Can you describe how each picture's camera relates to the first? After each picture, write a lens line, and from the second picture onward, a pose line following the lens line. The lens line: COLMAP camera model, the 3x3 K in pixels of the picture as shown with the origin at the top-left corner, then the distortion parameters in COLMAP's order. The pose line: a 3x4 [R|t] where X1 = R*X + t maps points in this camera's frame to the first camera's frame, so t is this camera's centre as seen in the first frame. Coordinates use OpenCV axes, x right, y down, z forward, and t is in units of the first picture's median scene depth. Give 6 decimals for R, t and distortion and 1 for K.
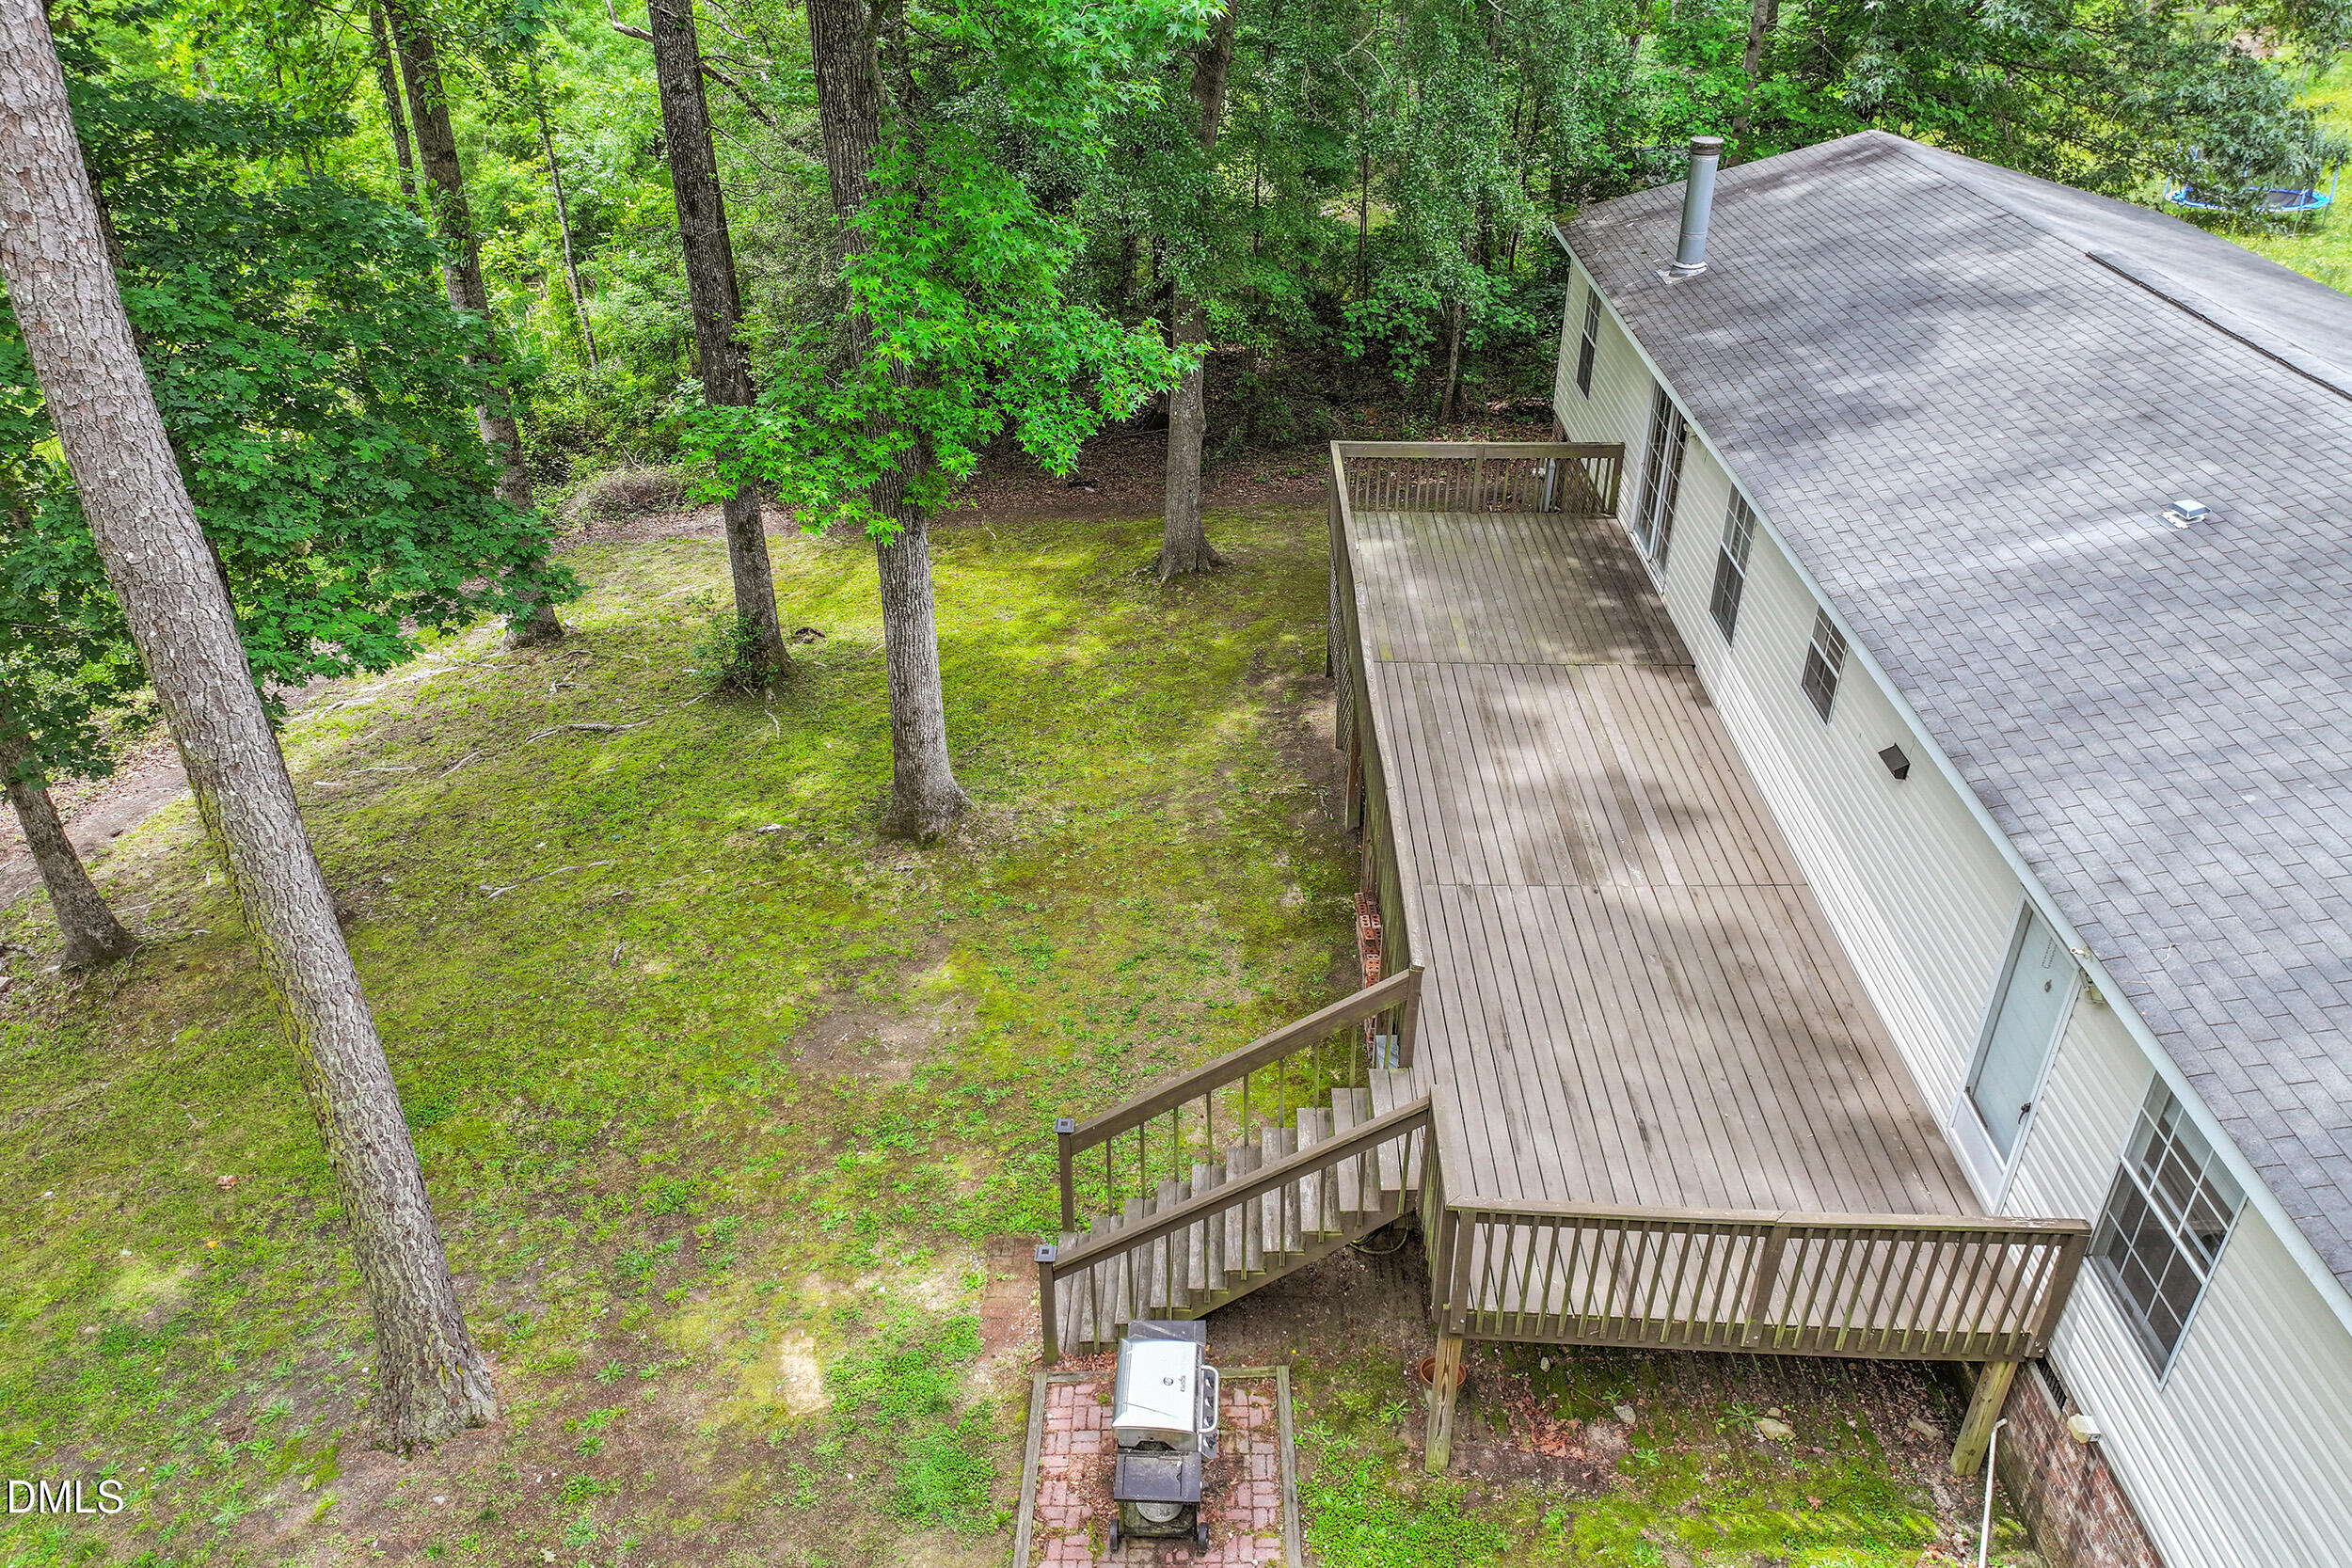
lens RADIAL K [[1680.1, 0, 1168.3], [0, 1680.1, 724.0], [0, 0, 1]] dist [0.009407, 0.004193]
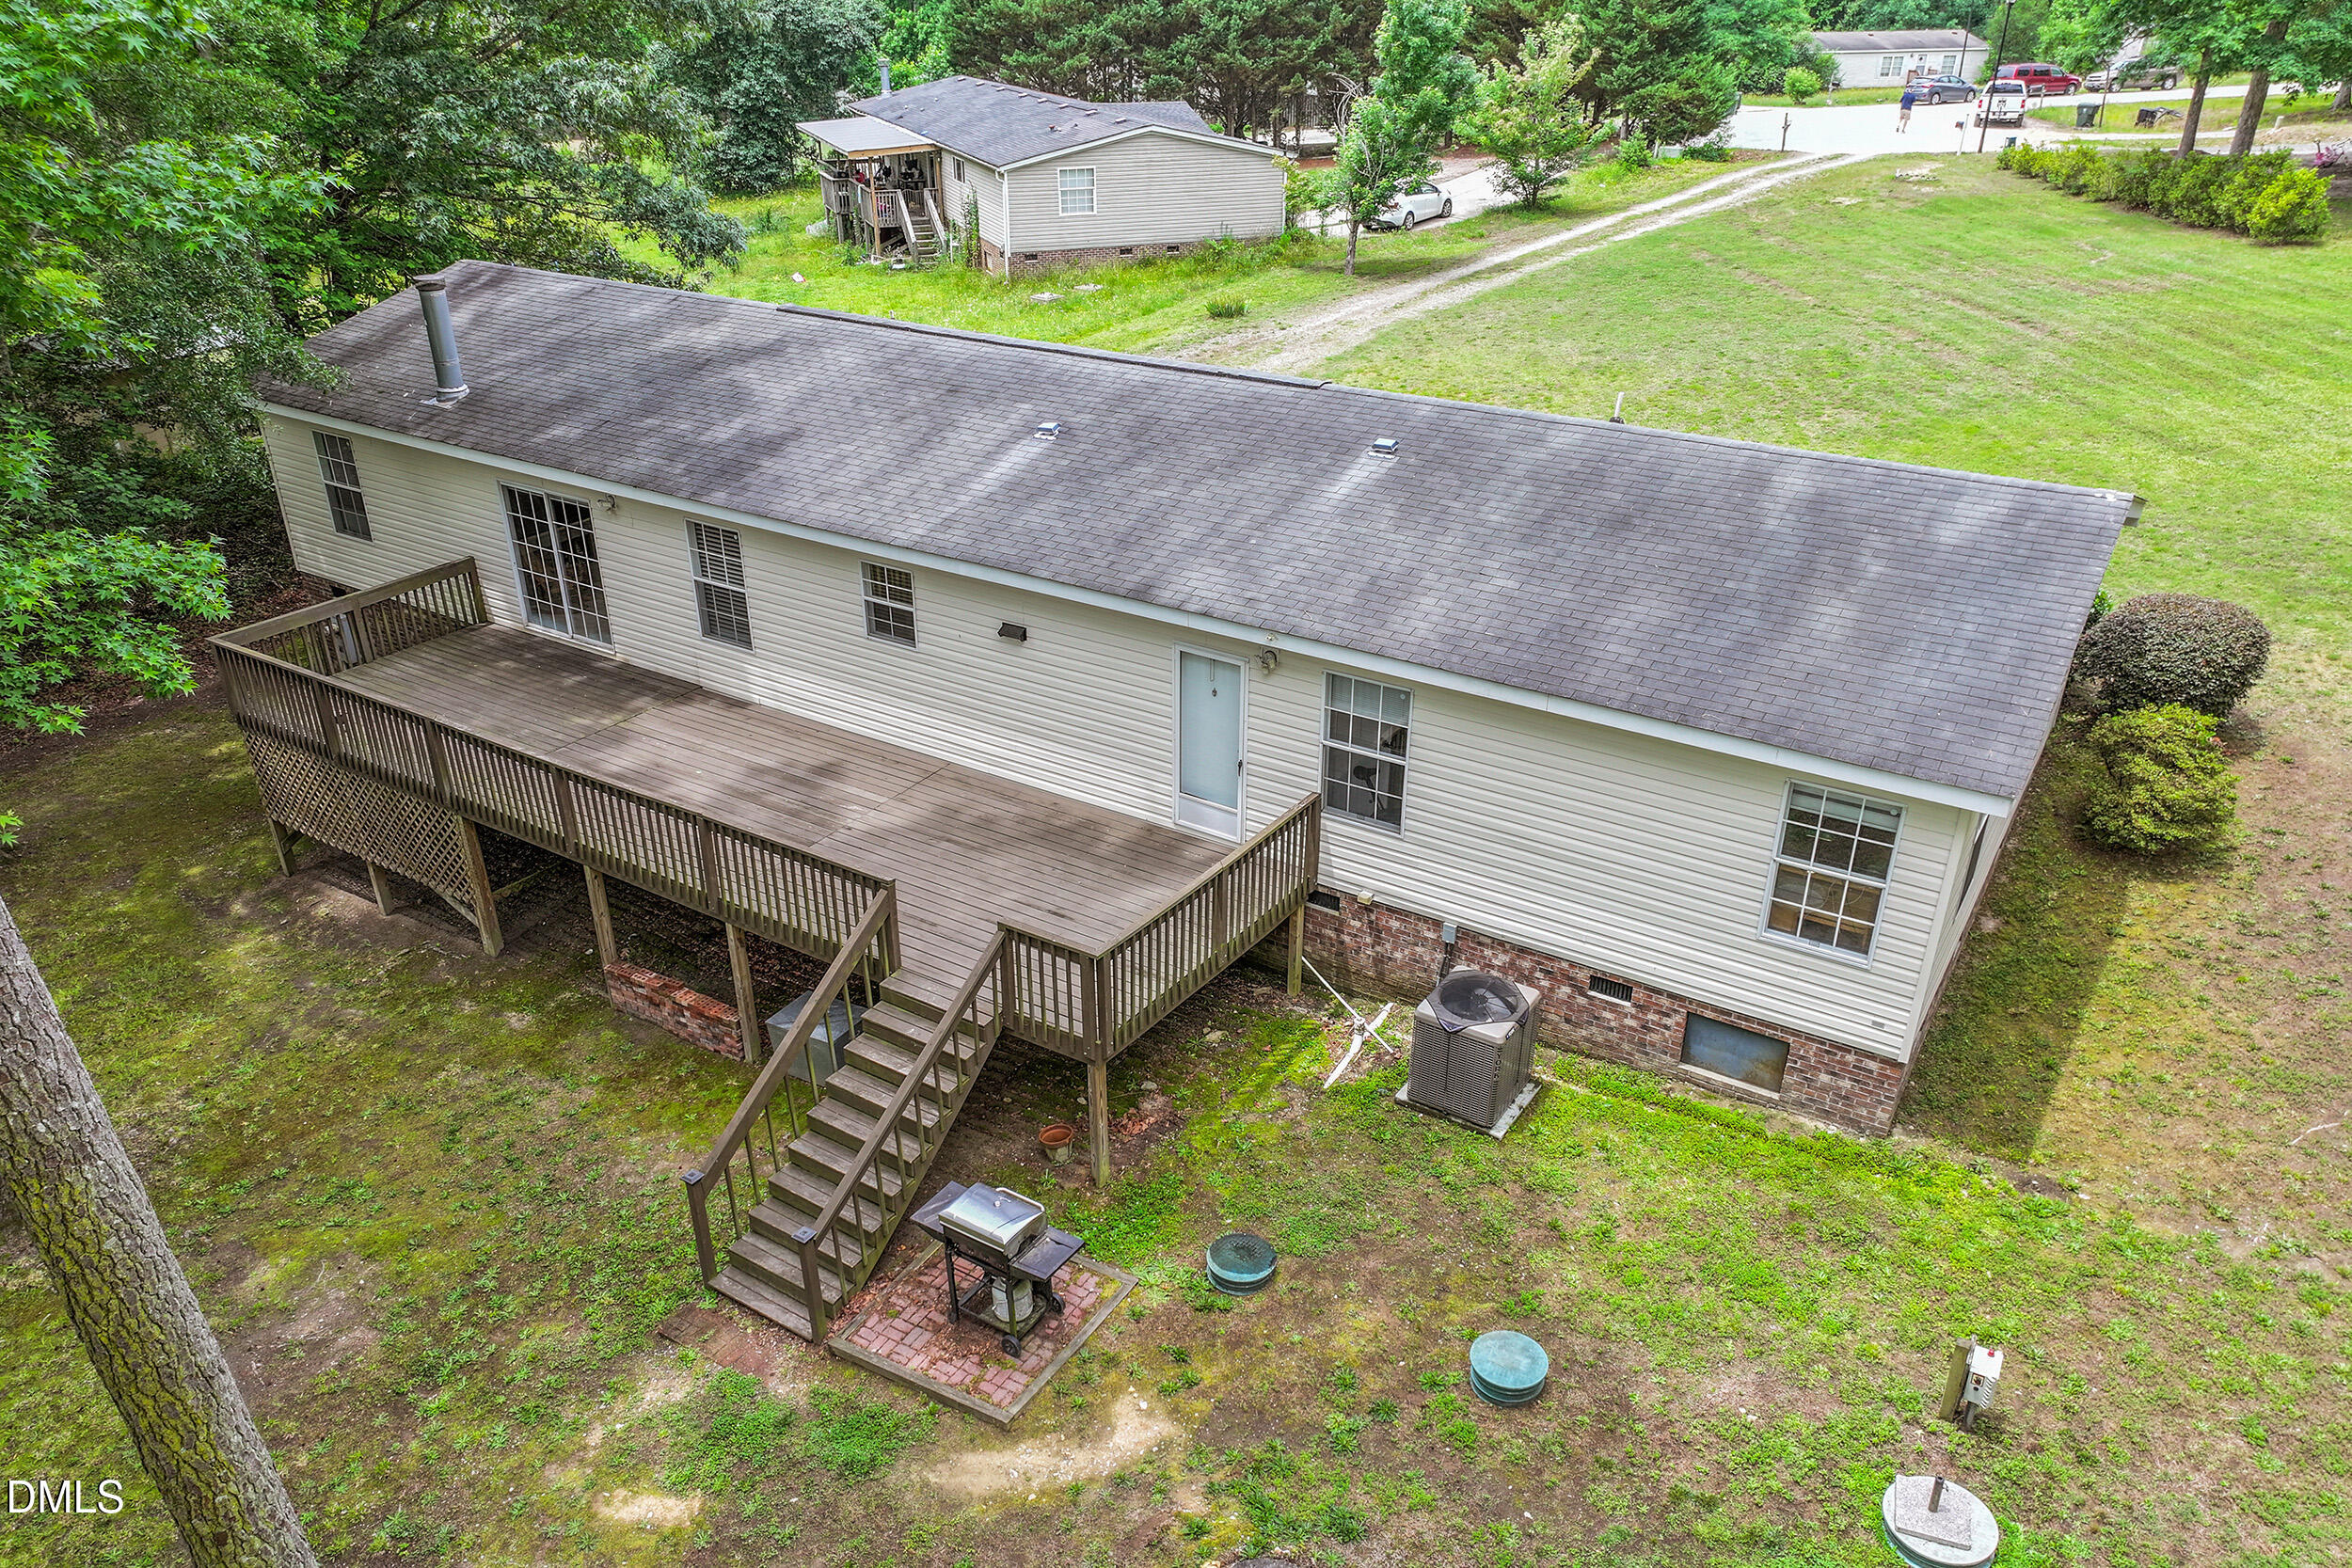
lens RADIAL K [[1737.8, 0, 1171.1], [0, 1737.8, 768.2], [0, 0, 1]] dist [0.007987, 0.007963]
pose [[0.521740, -0.366034, 0.770588, -0.598374], [0.417147, 0.897386, 0.143827, -0.027077], [-0.744161, 0.246408, 0.620892, 0.008201]]
